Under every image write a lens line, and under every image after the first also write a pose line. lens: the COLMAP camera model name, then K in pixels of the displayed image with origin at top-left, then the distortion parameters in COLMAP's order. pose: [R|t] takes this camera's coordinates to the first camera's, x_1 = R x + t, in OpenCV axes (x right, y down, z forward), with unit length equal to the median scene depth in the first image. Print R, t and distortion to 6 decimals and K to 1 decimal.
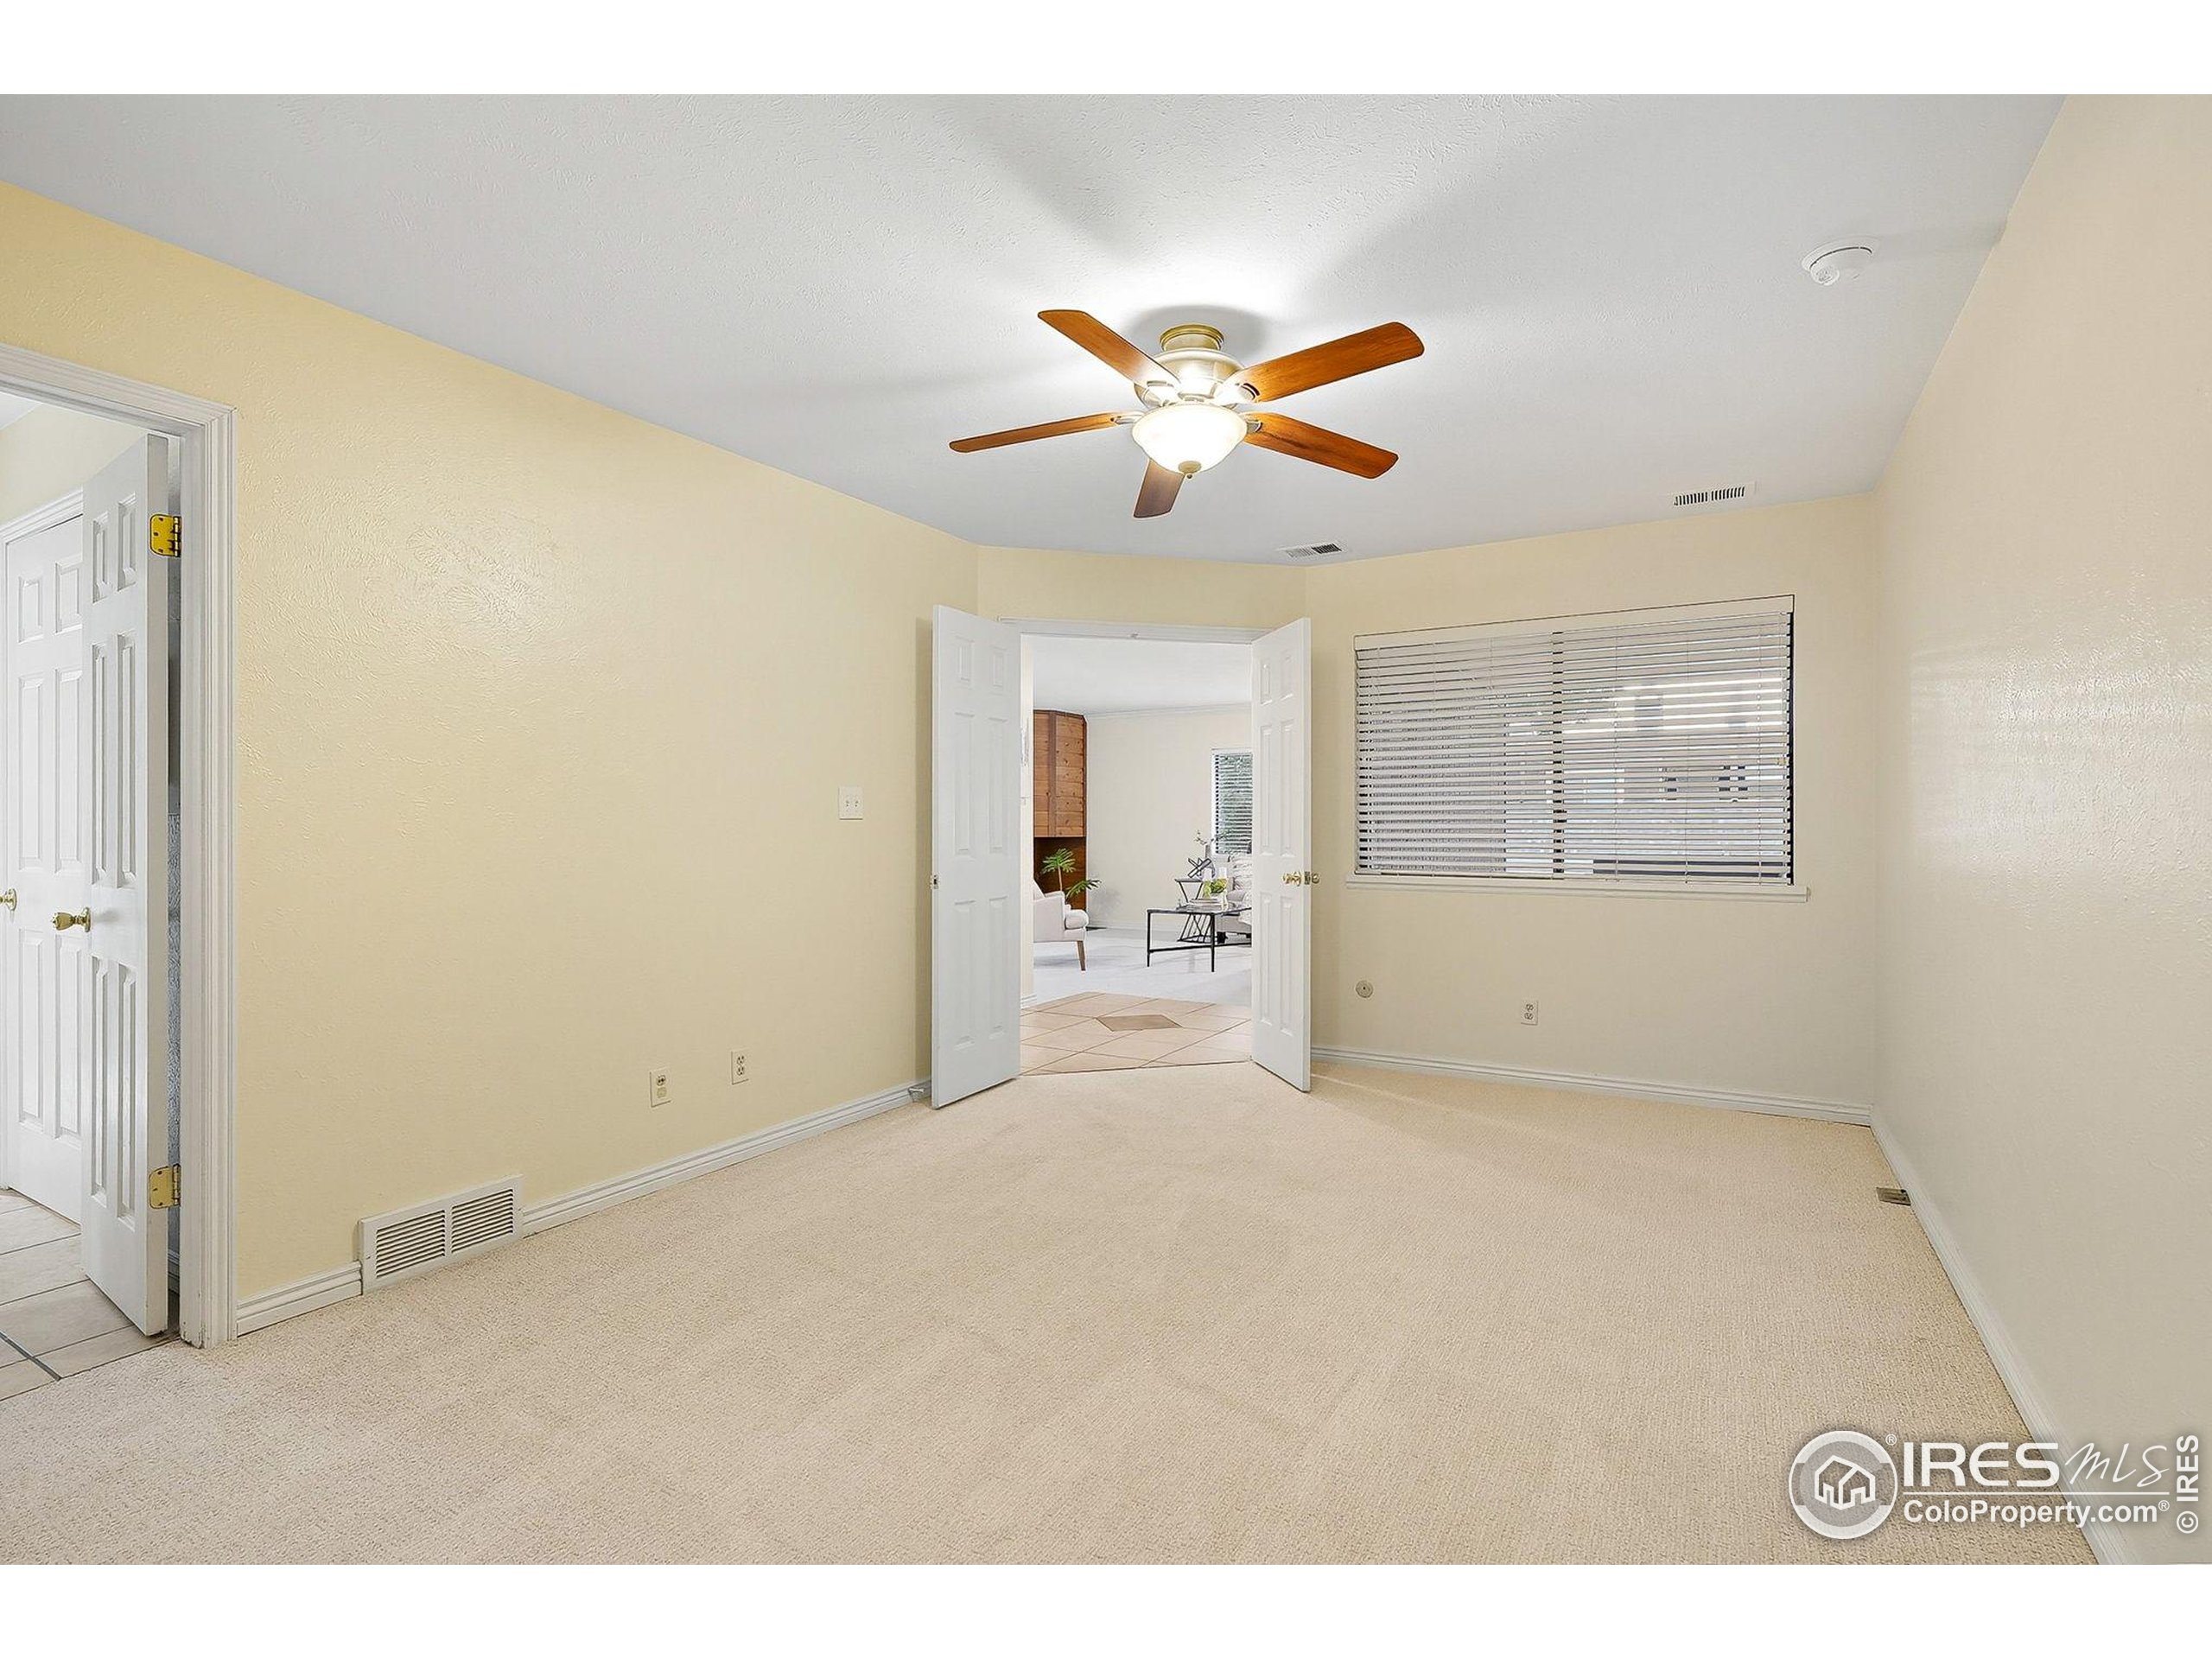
lens RADIAL K [[1042.6, 0, 1110.2], [0, 1042.6, 790.1], [0, 0, 1]] dist [-0.018340, 0.000295]
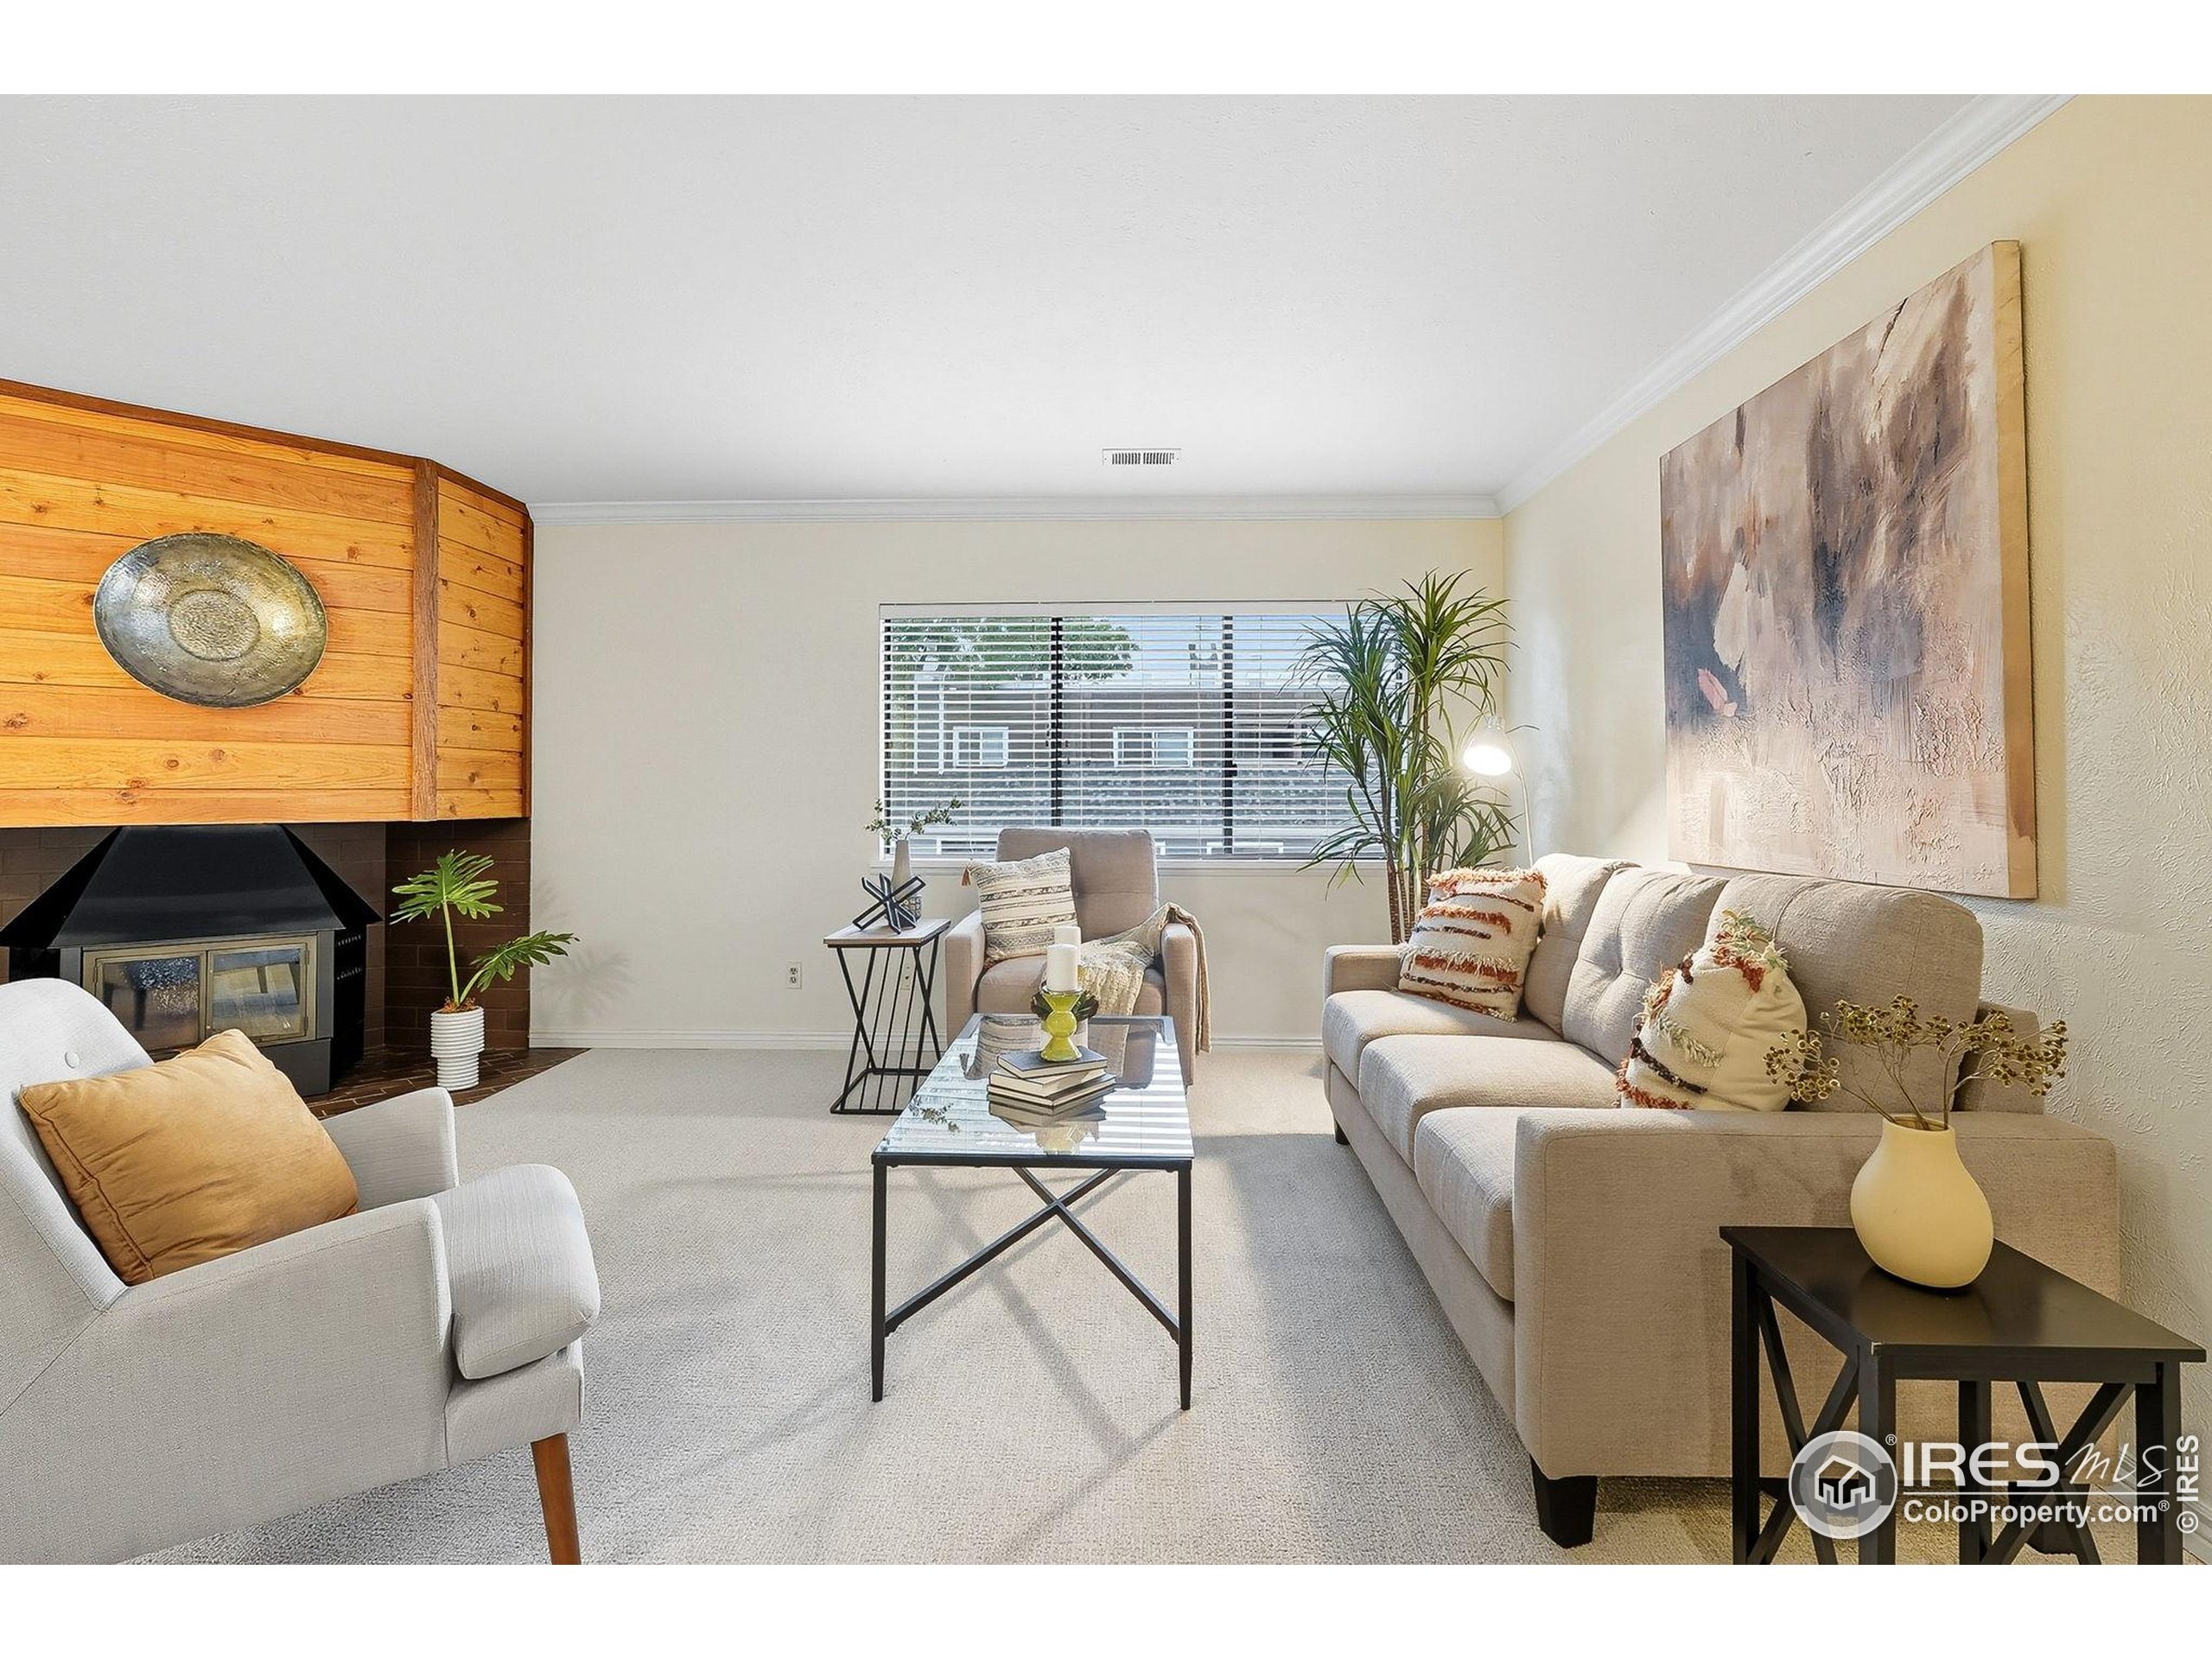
lens RADIAL K [[1042.6, 0, 1110.2], [0, 1042.6, 790.1], [0, 0, 1]] dist [-0.018340, 0.000295]
pose [[0.874548, 0.007164, 0.484886, -0.021965], [-0.019944, 0.999576, 0.021204, 0.022739], [-0.484528, -0.028215, 0.874321, 0.574424]]
